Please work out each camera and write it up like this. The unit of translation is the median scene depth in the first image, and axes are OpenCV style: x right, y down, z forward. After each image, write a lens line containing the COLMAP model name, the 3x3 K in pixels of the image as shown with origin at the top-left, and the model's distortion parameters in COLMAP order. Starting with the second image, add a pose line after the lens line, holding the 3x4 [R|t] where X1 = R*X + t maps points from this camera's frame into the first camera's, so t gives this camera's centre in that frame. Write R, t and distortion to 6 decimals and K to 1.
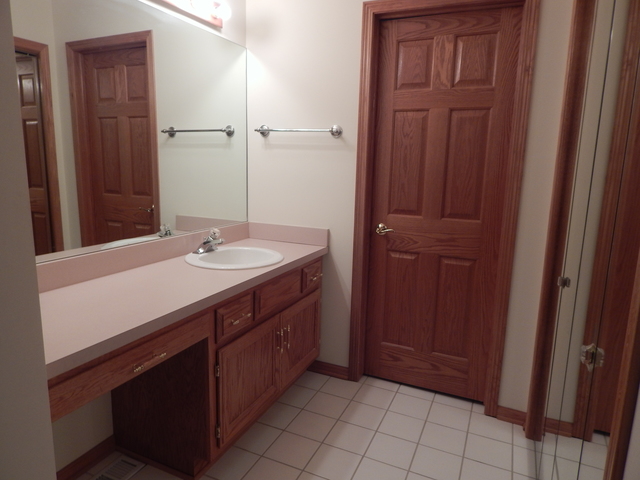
lens RADIAL K [[418.5, 0, 320.0], [0, 418.5, 240.0], [0, 0, 1]] dist [0.002593, -0.000089]
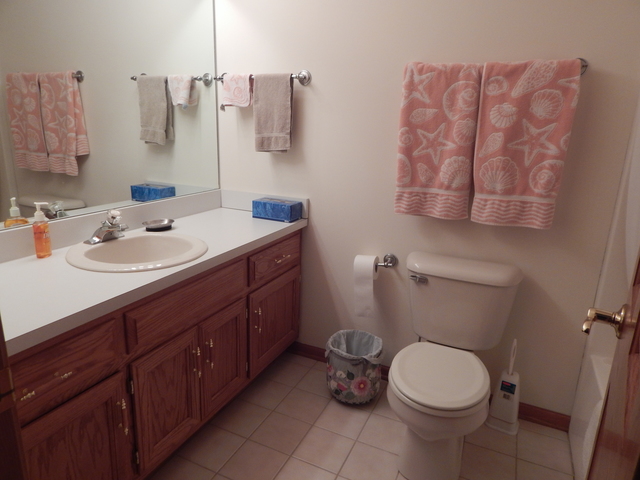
lens RADIAL K [[404.4, 0, 320.0], [0, 404.4, 240.0], [0, 0, 1]] dist [0.023156, -0.000164]
pose [[0.997999, 0.017641, -0.060716, 0.154081], [-0.010552, 0.993292, 0.115155, -0.059357], [0.062340, -0.114284, 0.991490, 0.279507]]
